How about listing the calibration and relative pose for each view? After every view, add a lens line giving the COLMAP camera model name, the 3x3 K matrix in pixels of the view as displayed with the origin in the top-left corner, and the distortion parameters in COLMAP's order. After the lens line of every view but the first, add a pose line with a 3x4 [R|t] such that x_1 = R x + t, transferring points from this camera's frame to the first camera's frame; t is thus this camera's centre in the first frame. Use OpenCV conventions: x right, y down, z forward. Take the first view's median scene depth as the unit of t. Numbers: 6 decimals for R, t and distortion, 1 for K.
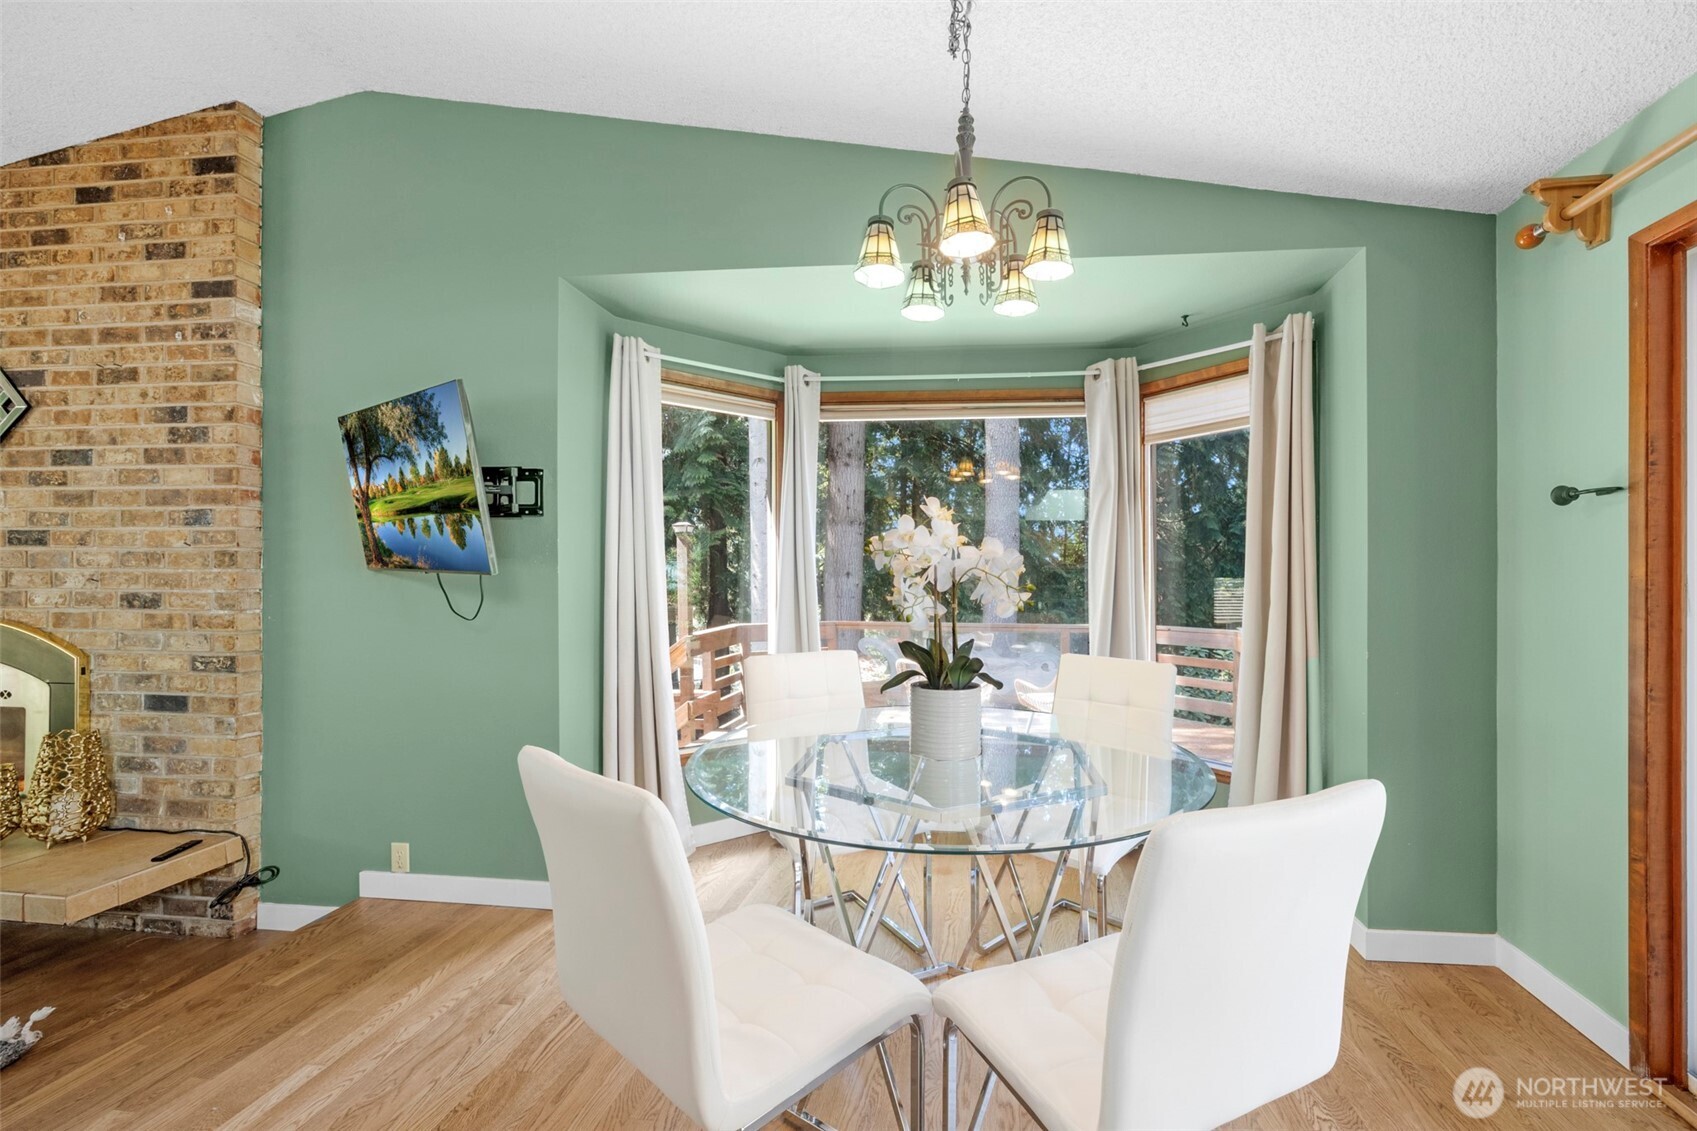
lens RADIAL K [[762.2, 0, 858.3], [0, 762.2, 578.7], [0, 0, 1]] dist [-0.004349, 0.000384]
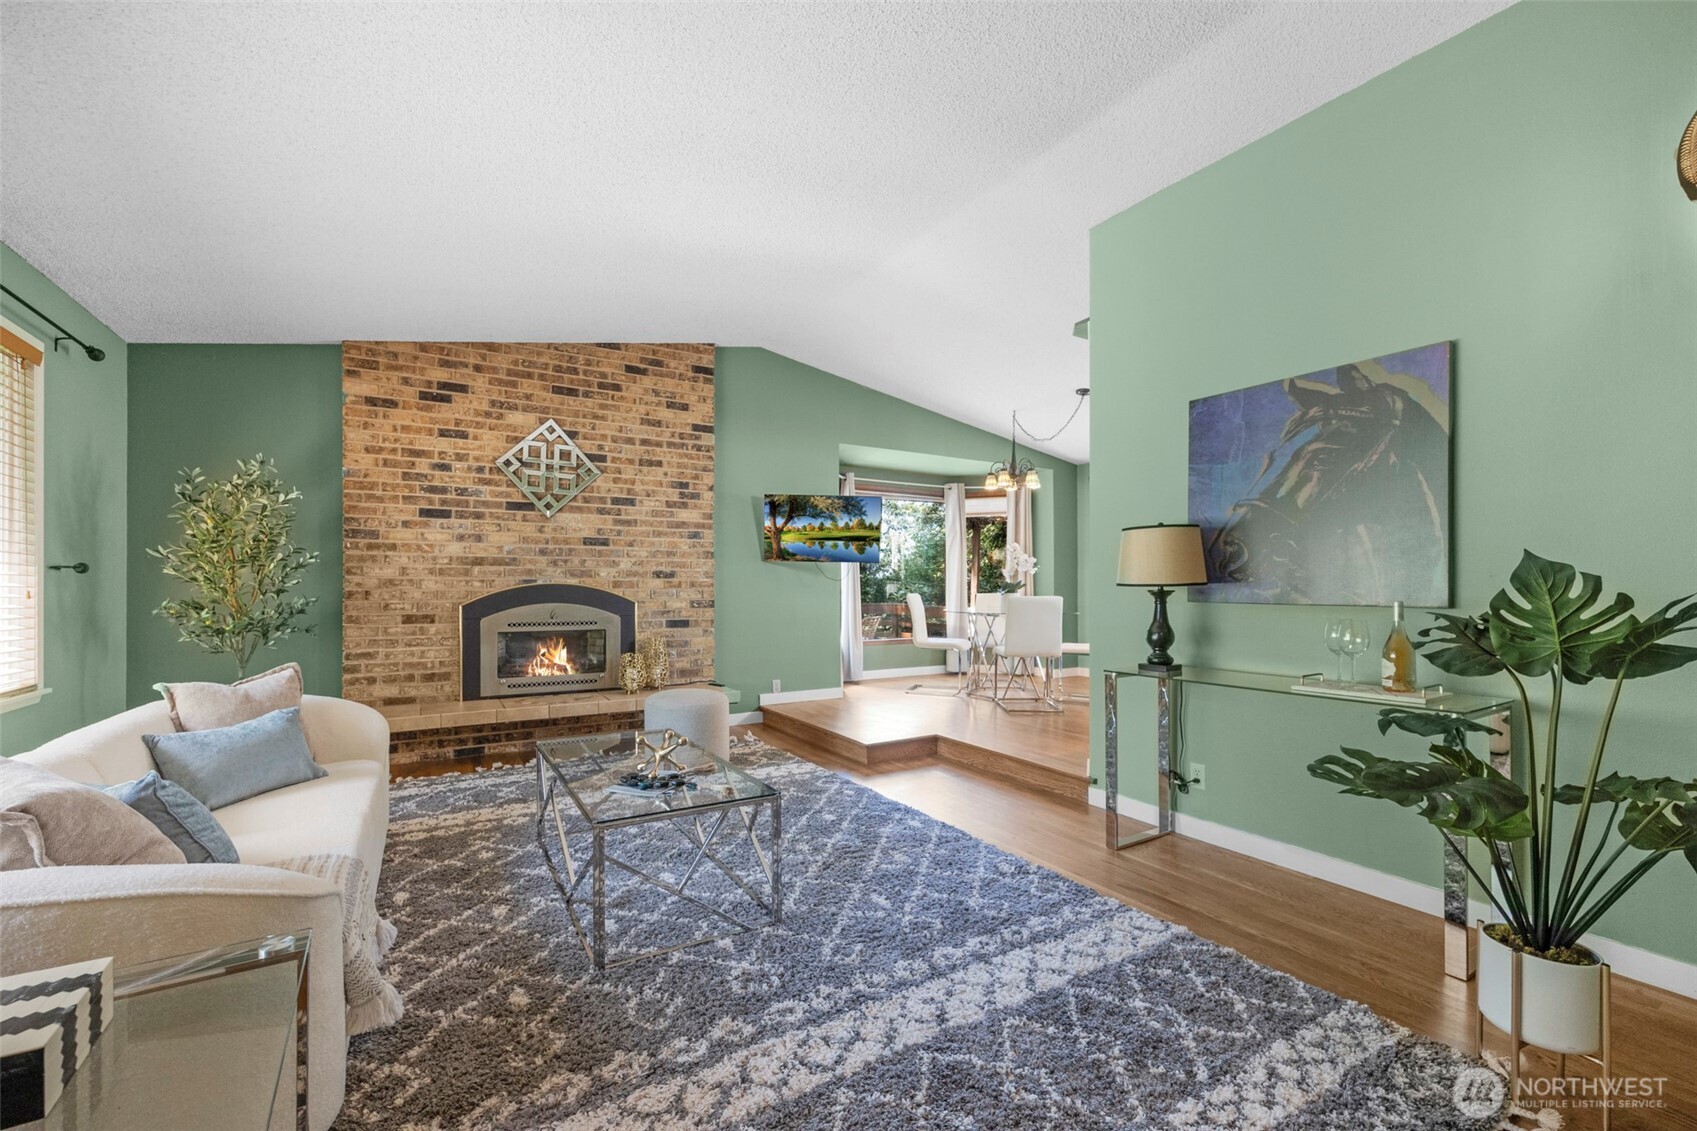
lens RADIAL K [[711.8, 0, 869.6], [0, 711.8, 585.3], [0, 0, 1]] dist [0.013905, 0.000103]
pose [[0.778746, -0.007497, 0.627295, -1.722287], [0.001499, 0.999948, 0.010091, 0.039649], [-0.627338, -0.006918, 0.778716, -0.849239]]
